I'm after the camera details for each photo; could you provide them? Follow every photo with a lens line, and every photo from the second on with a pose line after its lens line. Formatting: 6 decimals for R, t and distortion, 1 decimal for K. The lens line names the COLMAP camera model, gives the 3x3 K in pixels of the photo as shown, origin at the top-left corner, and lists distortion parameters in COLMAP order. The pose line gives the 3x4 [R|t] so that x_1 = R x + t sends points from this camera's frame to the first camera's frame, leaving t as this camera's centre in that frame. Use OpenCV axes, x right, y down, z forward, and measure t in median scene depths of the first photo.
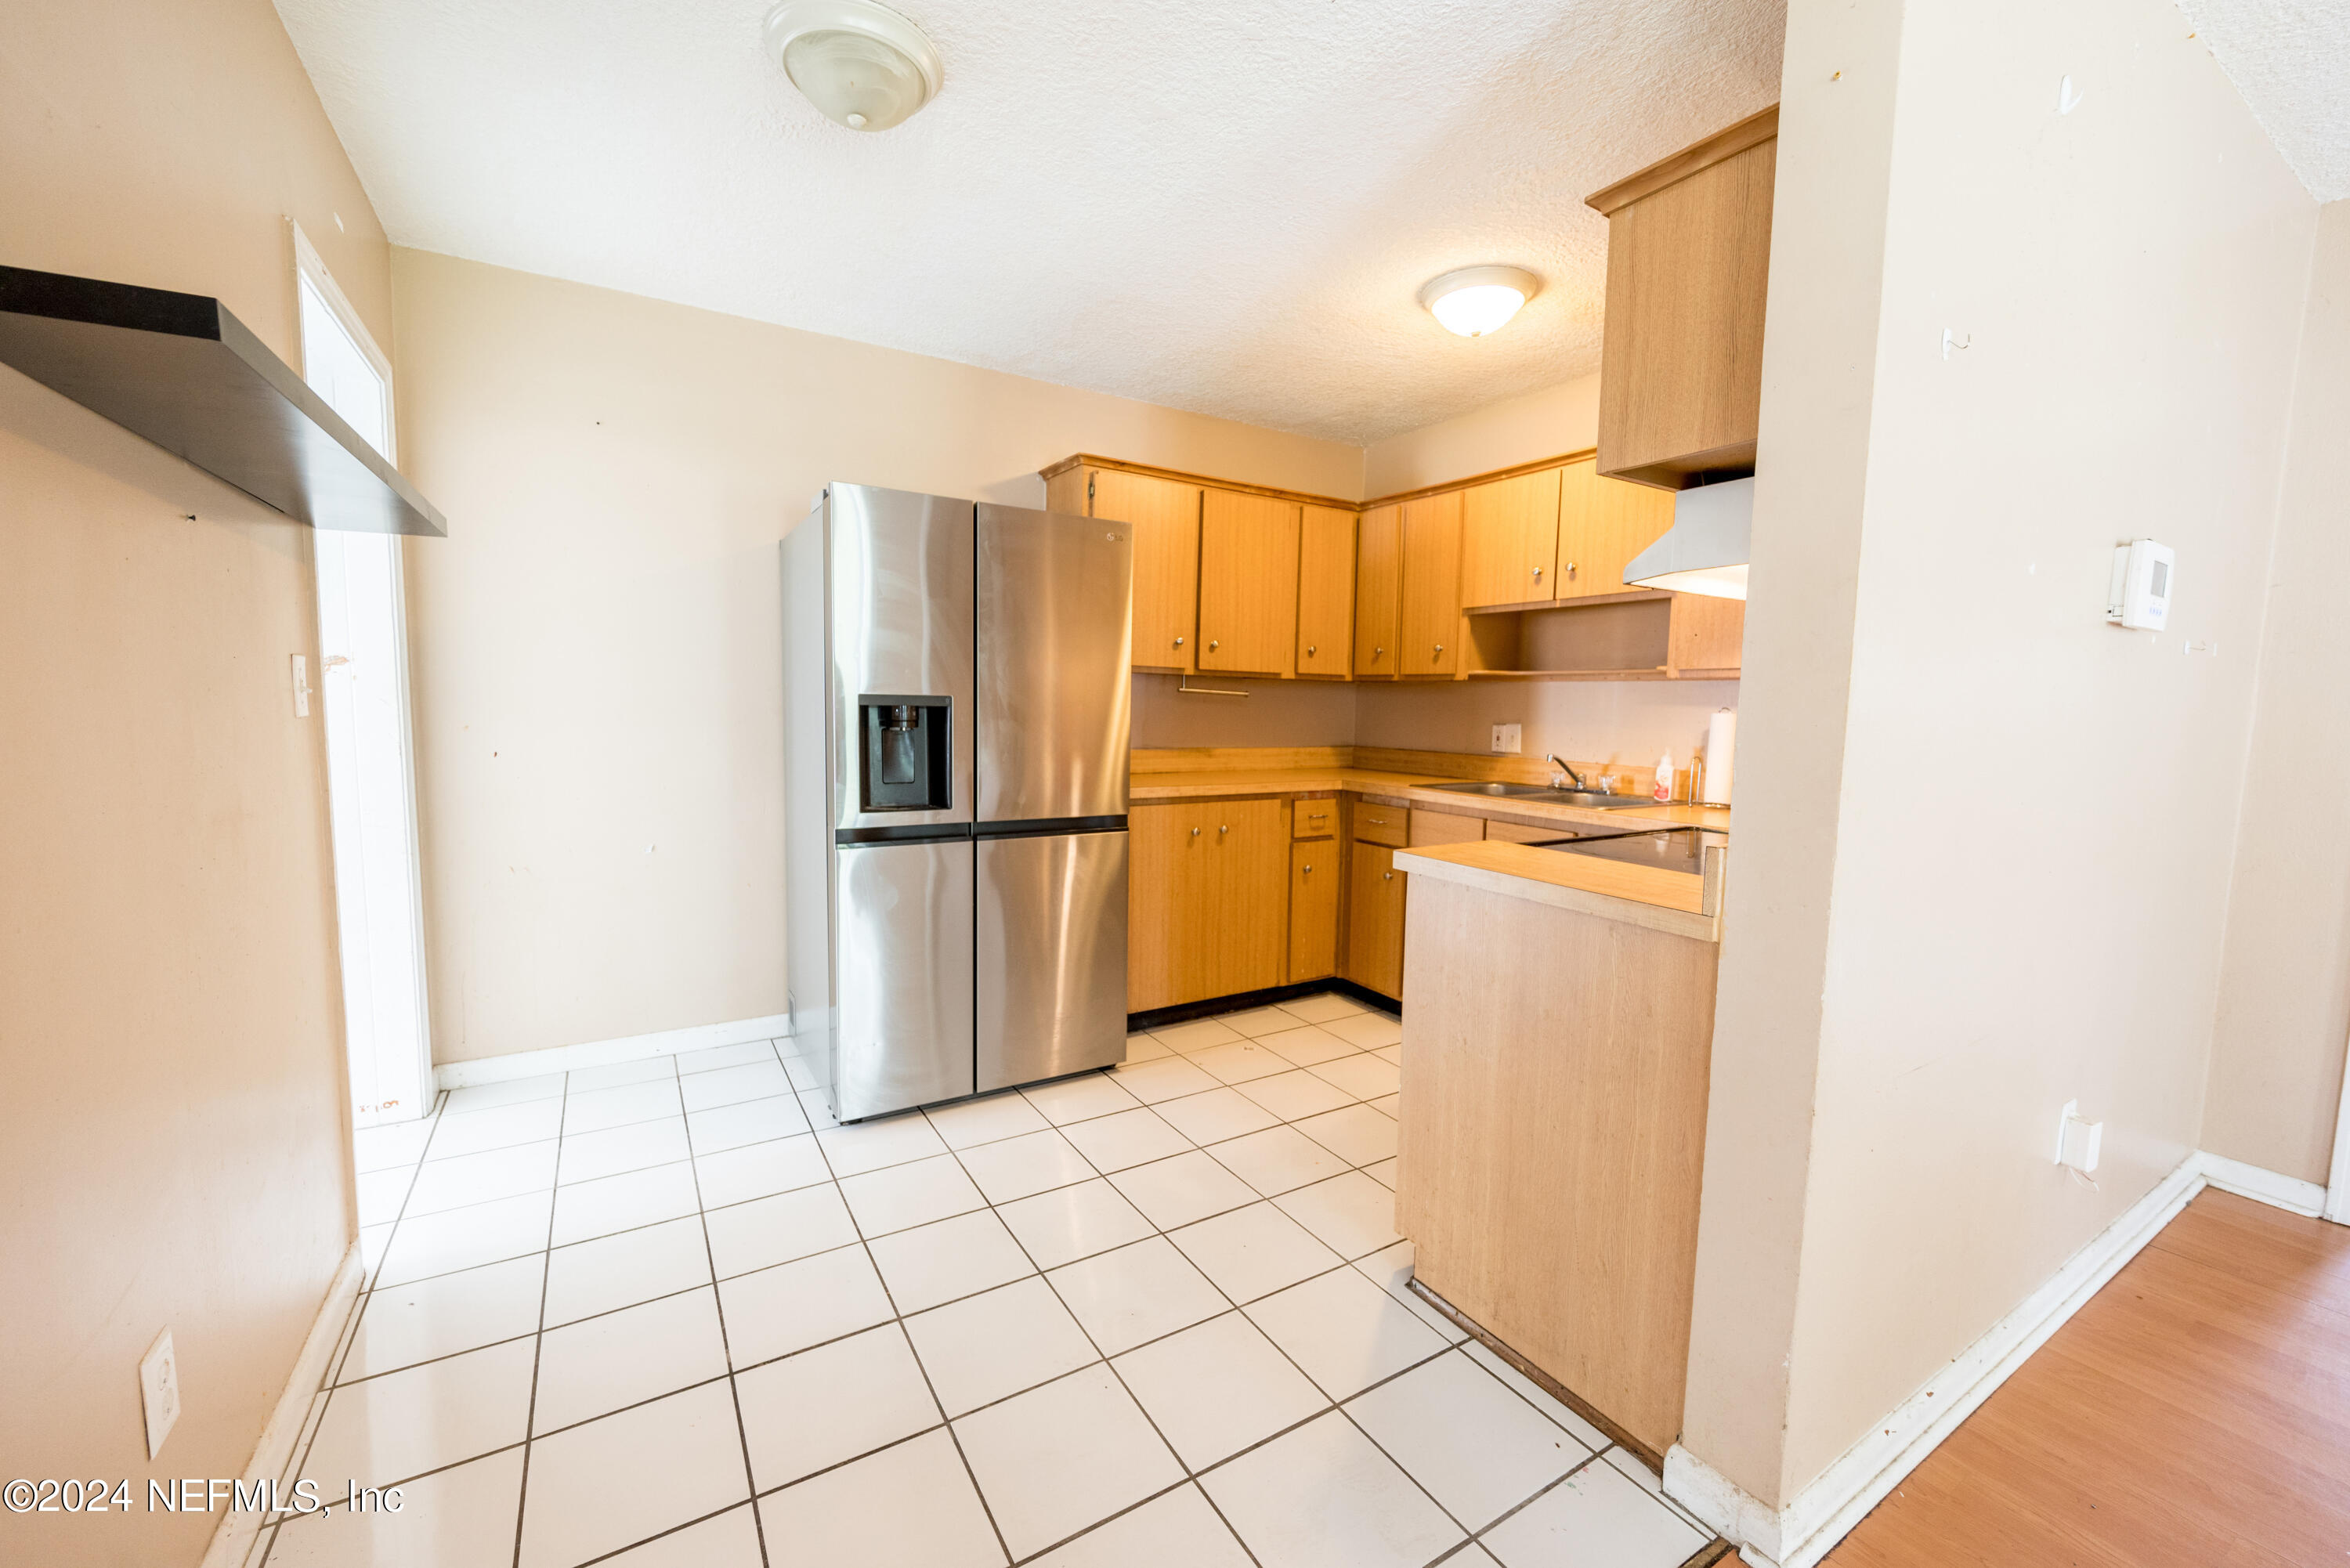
lens RADIAL K [[923.4, 0, 1190.6], [0, 923.4, 790.9], [0, 0, 1]] dist [-0.001903, -0.000130]
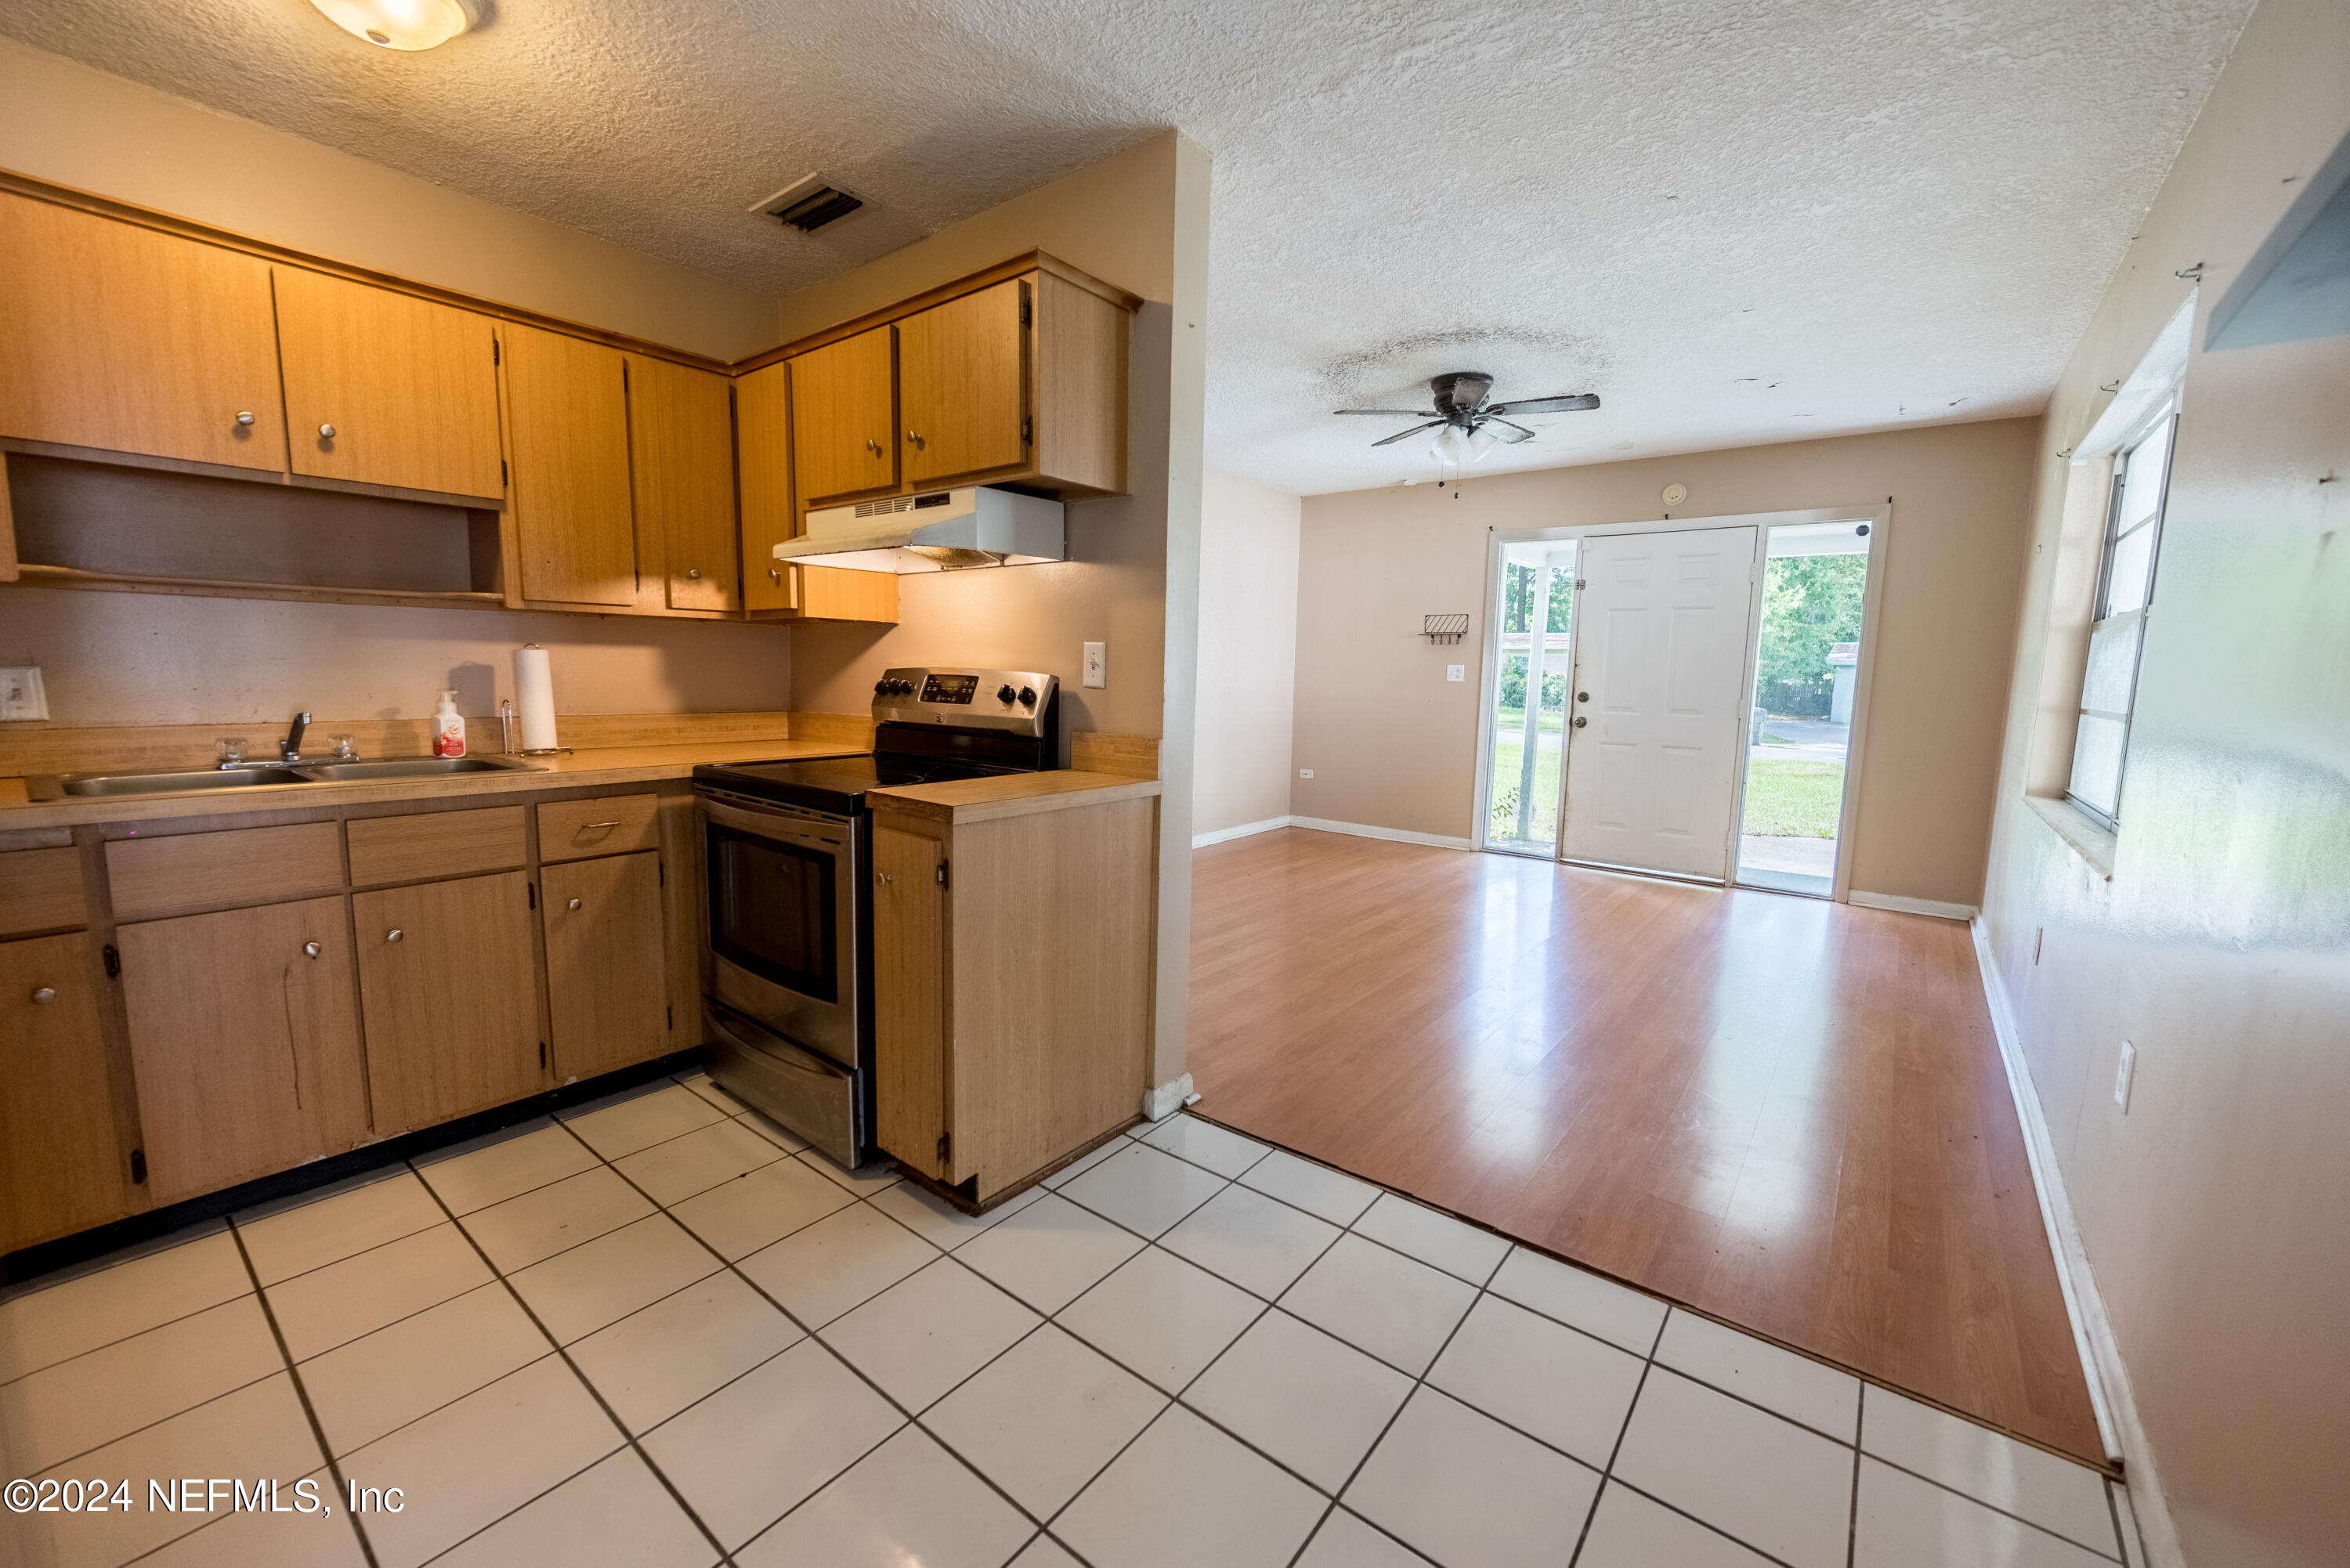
lens RADIAL K [[923.4, 0, 1172.0], [0, 923.4, 782.1], [0, 0, 1]] dist [-0.001903, -0.000130]
pose [[-0.335568, -0.142591, 0.931162, -0.416839], [0.065214, 0.982590, 0.173968, -0.061743], [-0.939756, 0.119103, -0.320426, 0.606786]]
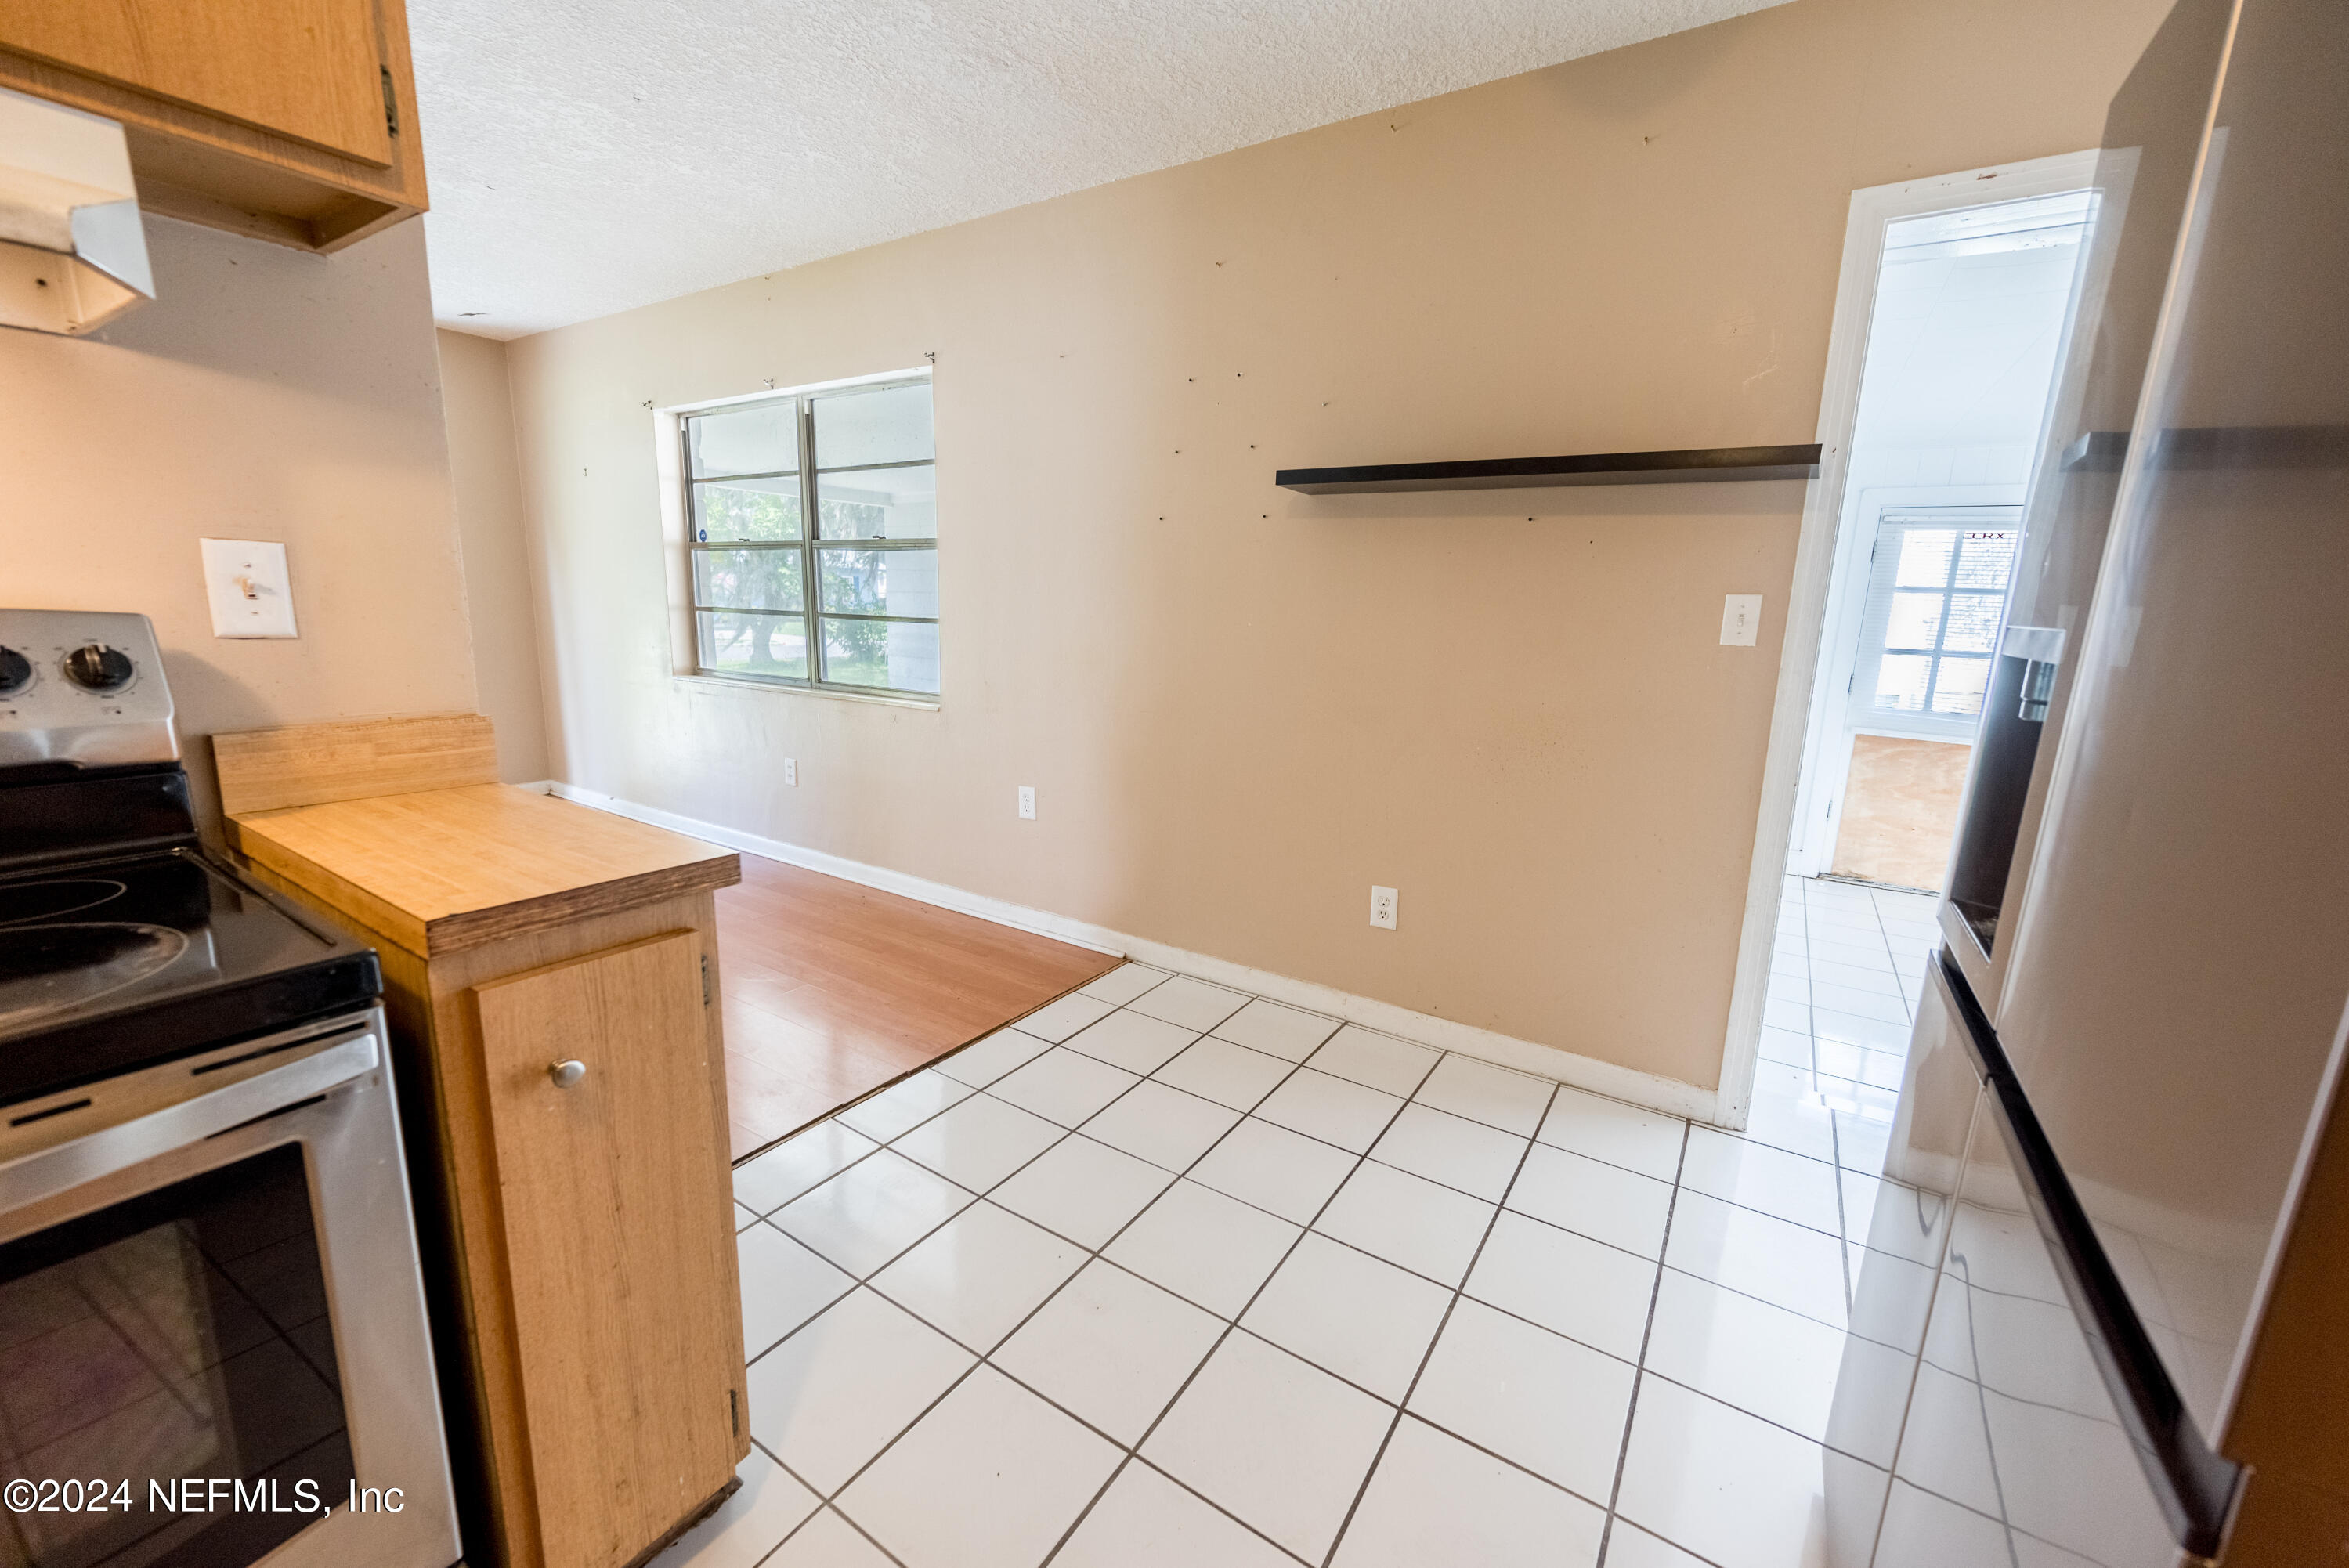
lens RADIAL K [[923.0, 0, 1177.8], [0, 923.0, 787.2], [0, 0, 1]] dist [-0.001903, -0.000130]
pose [[-0.905533, 0.038199, -0.422552, 0.118913], [-0.088917, 0.956736, 0.277039, -0.086234], [0.414853, 0.288440, -0.862960, 0.885305]]
